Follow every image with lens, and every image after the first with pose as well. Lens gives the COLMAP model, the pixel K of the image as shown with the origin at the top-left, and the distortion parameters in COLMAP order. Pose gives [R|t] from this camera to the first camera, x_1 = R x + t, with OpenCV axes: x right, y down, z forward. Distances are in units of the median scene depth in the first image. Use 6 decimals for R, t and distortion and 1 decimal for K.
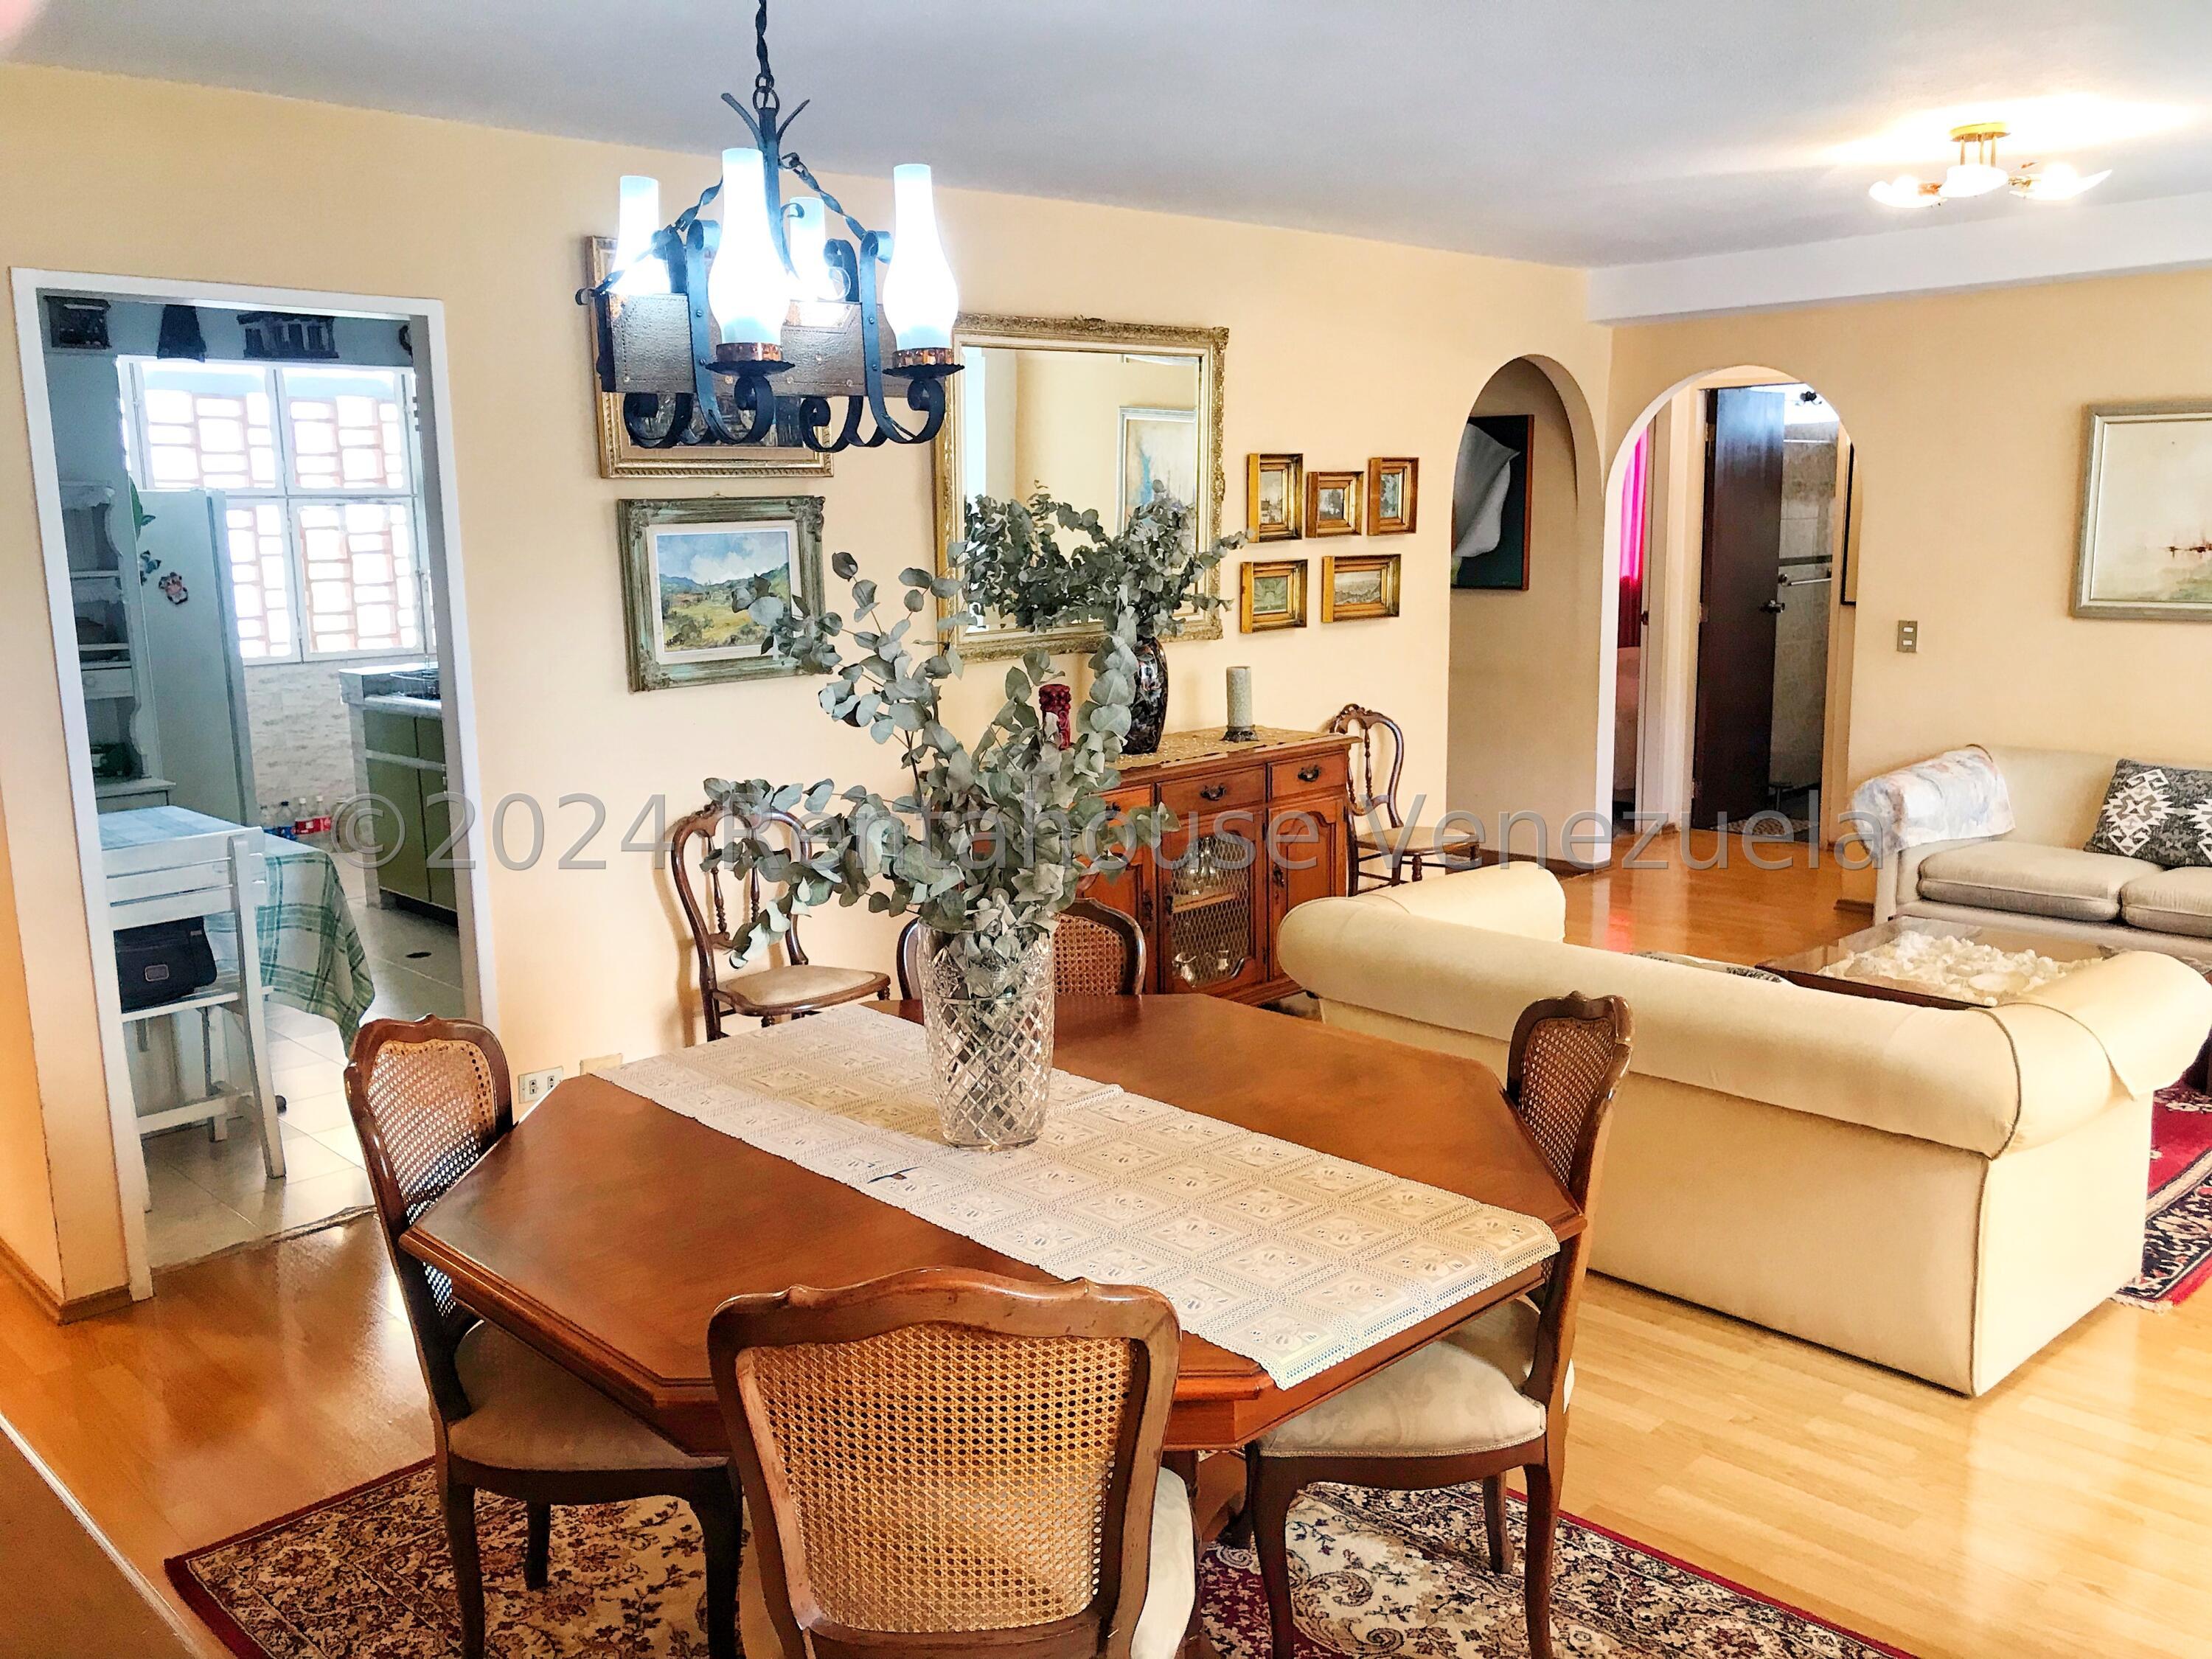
lens RADIAL K [[1825.8, 0, 1113.5], [0, 1825.8, 832.9], [0, 0, 1]] dist [0.036217, -0.063688]
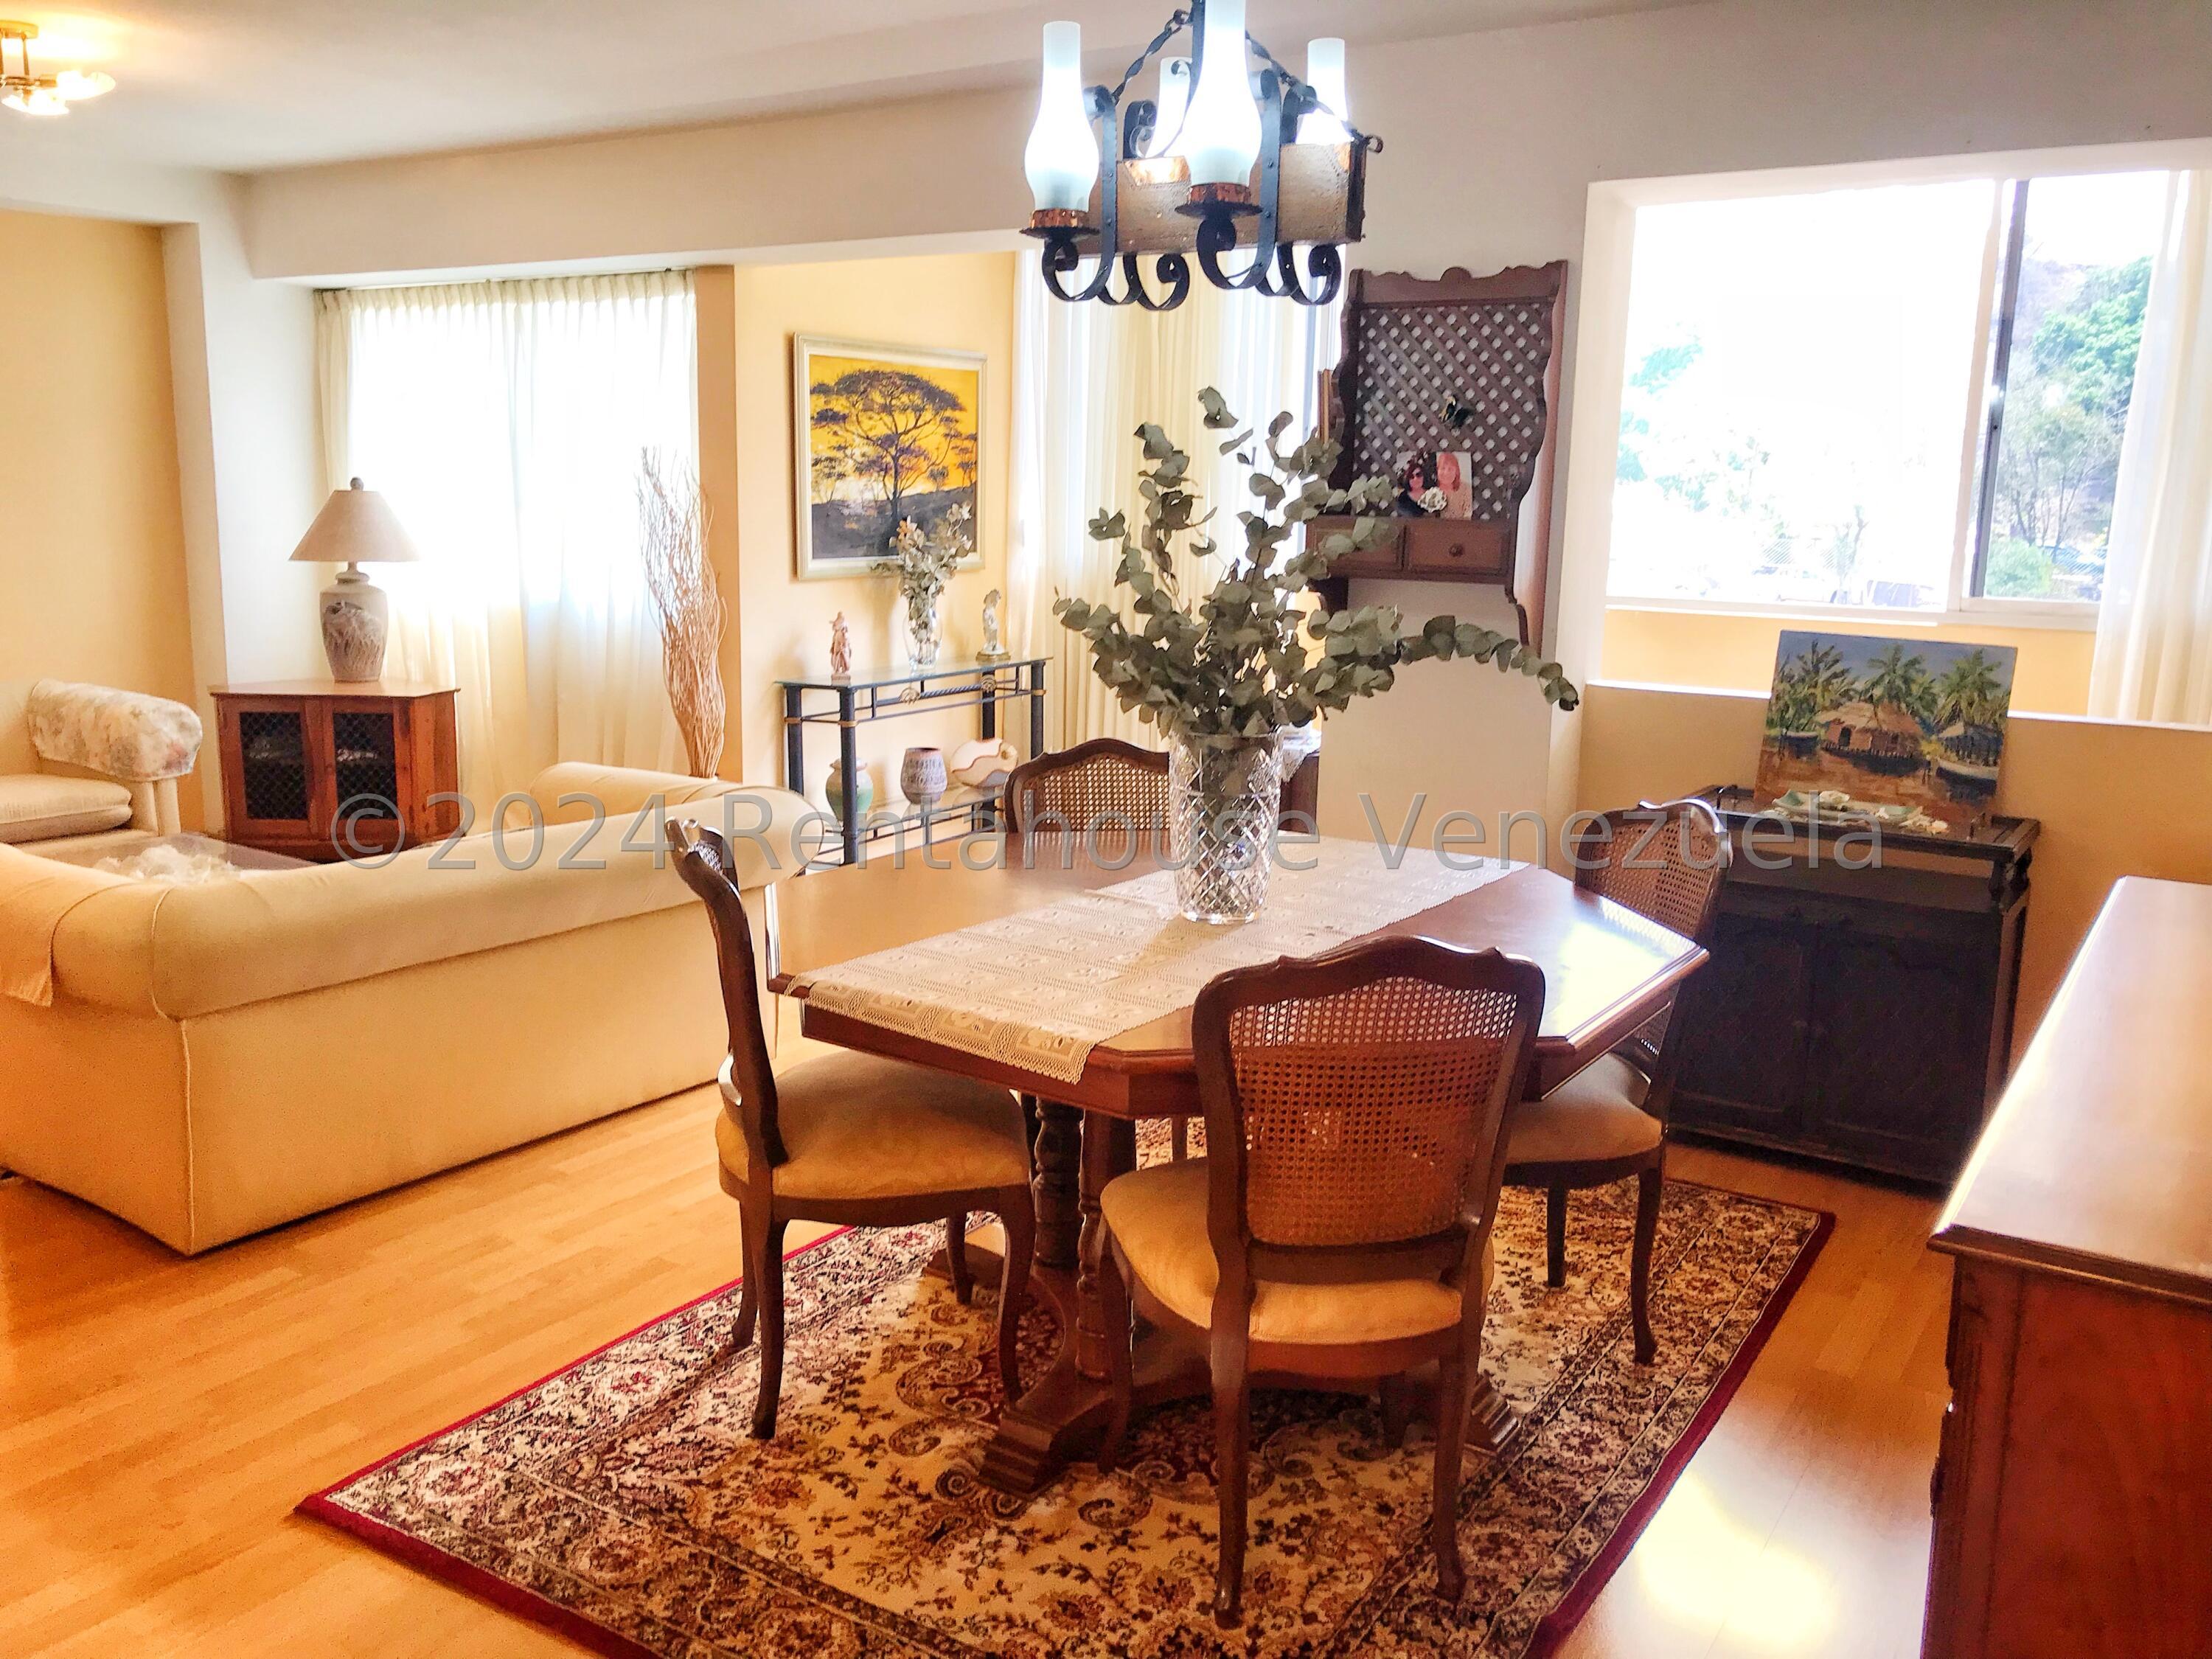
lens RADIAL K [[1825.8, 0, 1103.4], [0, 1825.8, 831.8], [0, 0, 1]] dist [0.036217, -0.063688]
pose [[-0.235170, -0.161309, 0.958475, -0.474399], [0.155388, 0.967208, 0.200905, -0.053920], [-0.959453, 0.196183, -0.202393, 0.516700]]
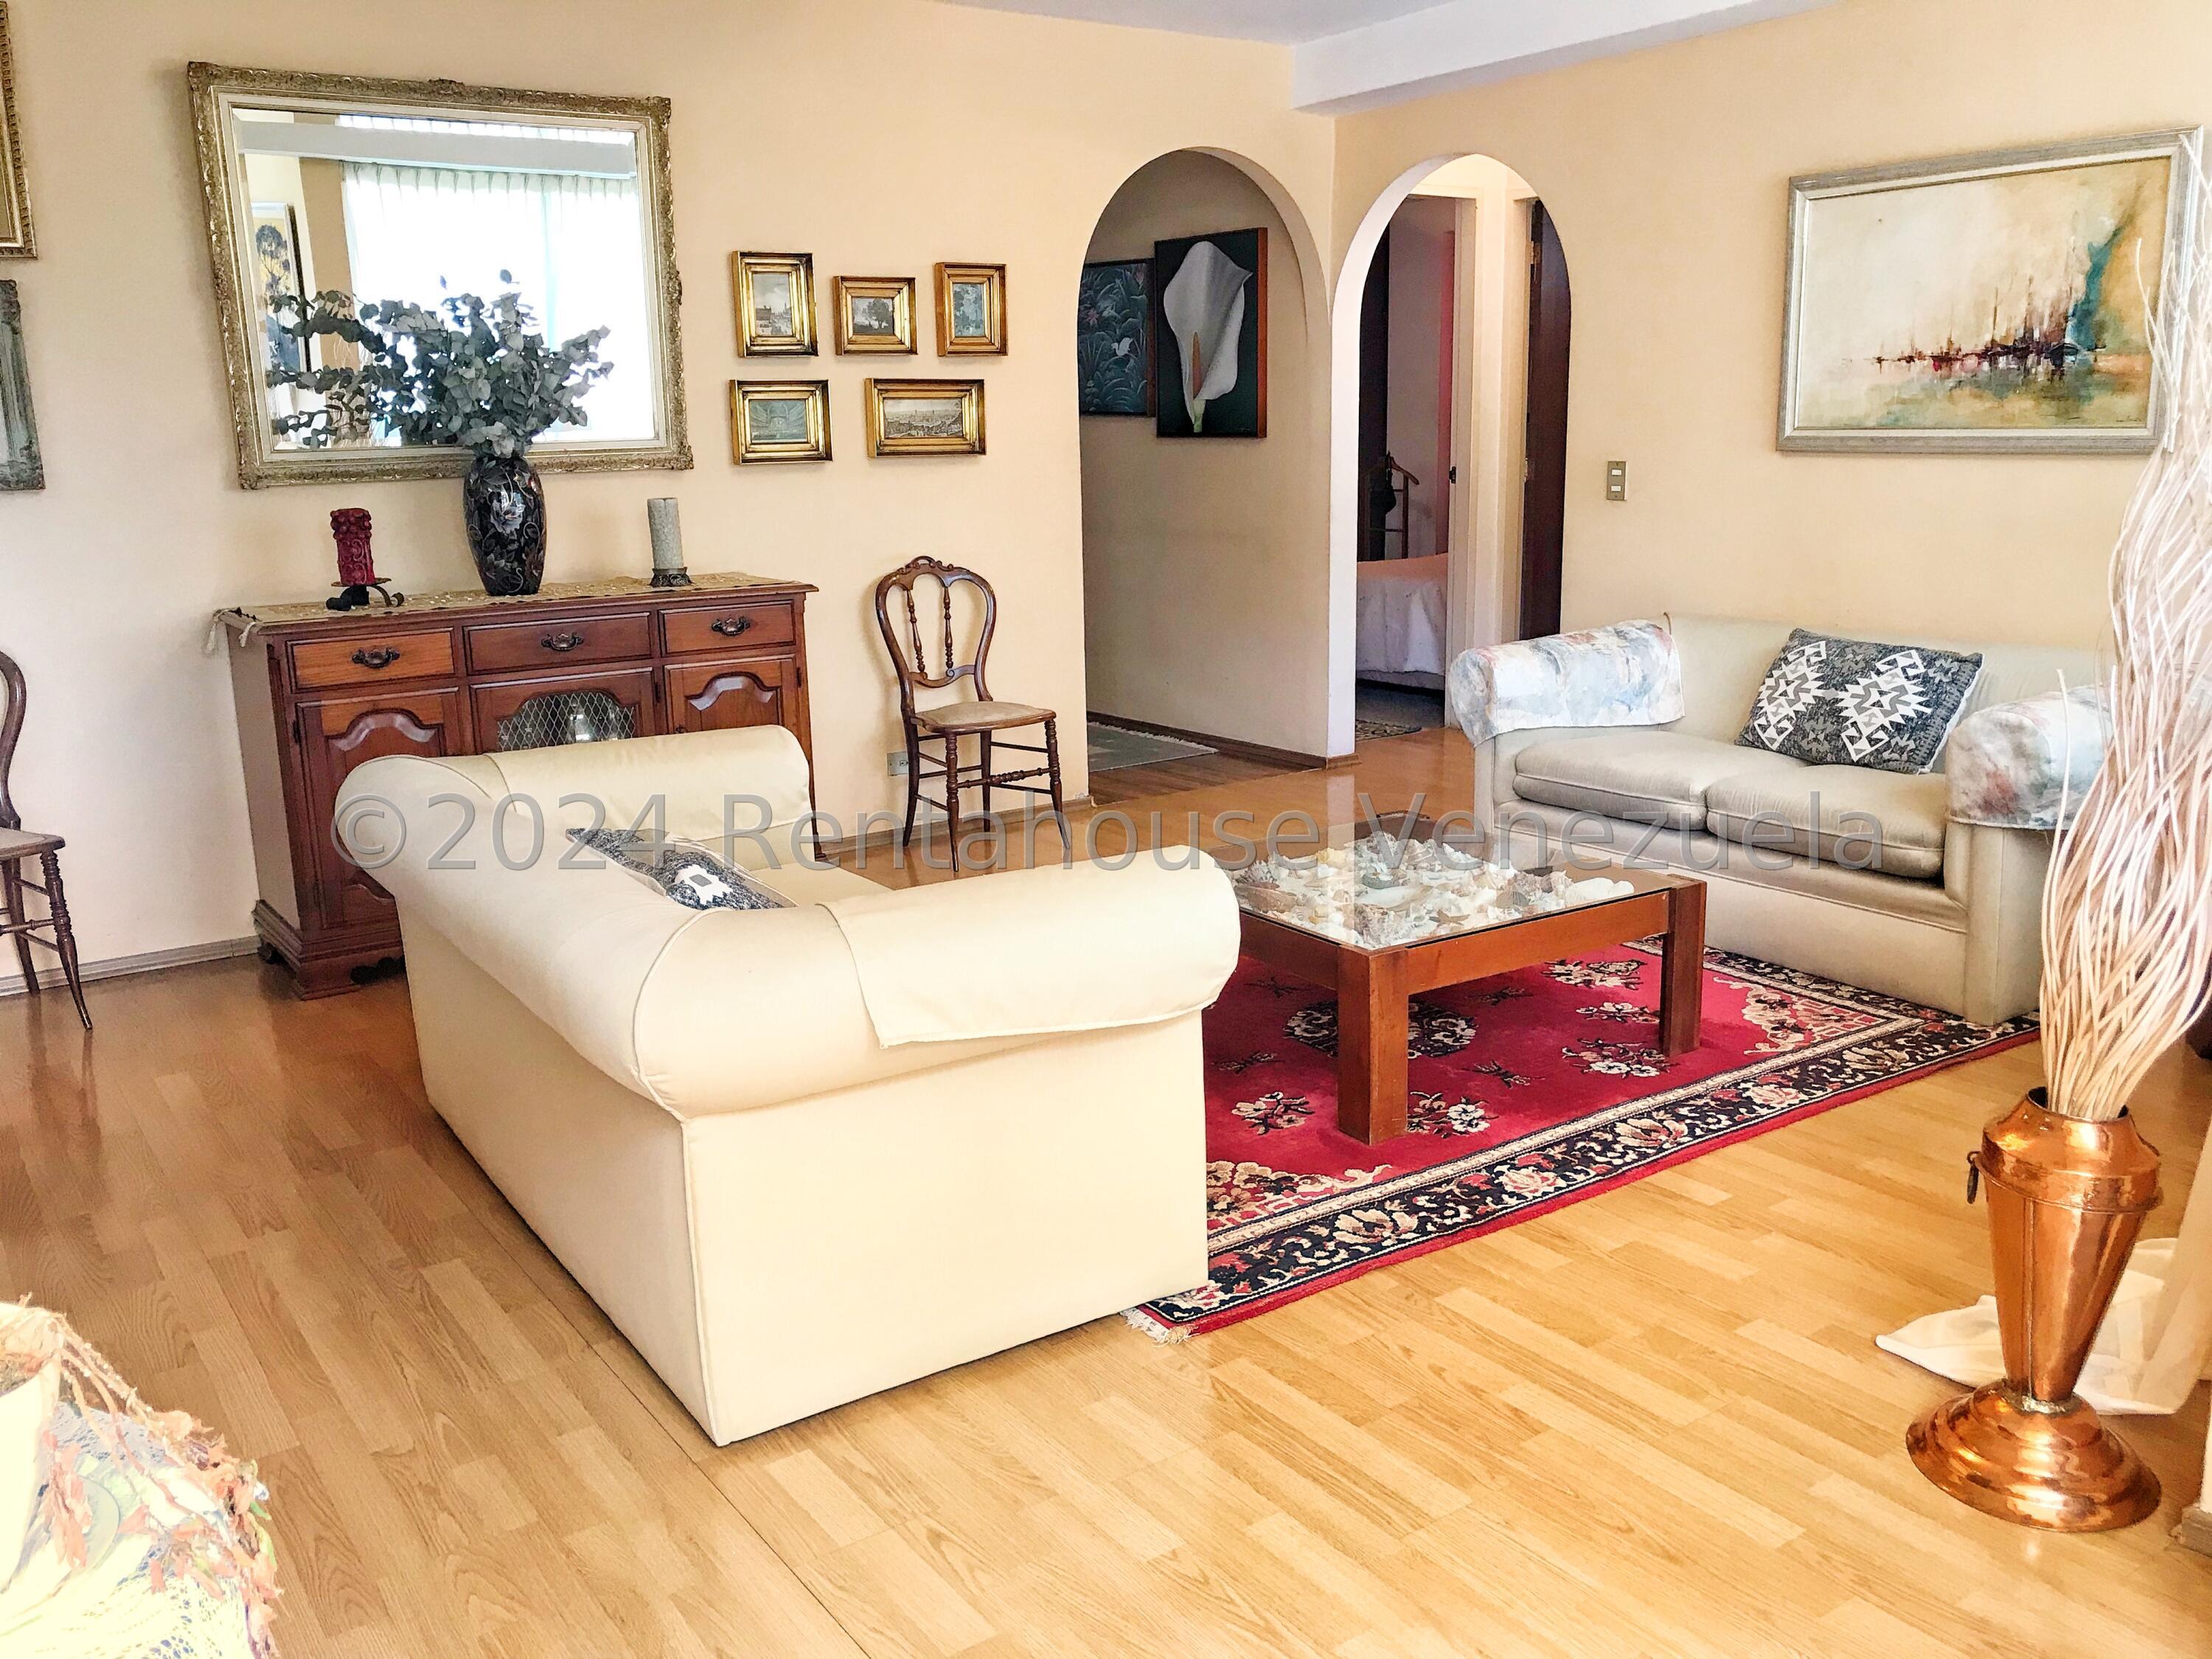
lens RADIAL K [[1825.8, 0, 1213.6], [0, 1825.8, 811.3], [0, 0, 1]] dist [0.036217, -0.063688]
pose [[0.987369, 0.029915, -0.155587, 0.400038], [-0.024701, 0.999070, 0.035339, 0.015281], [0.156500, -0.031050, 0.987190, 0.171068]]
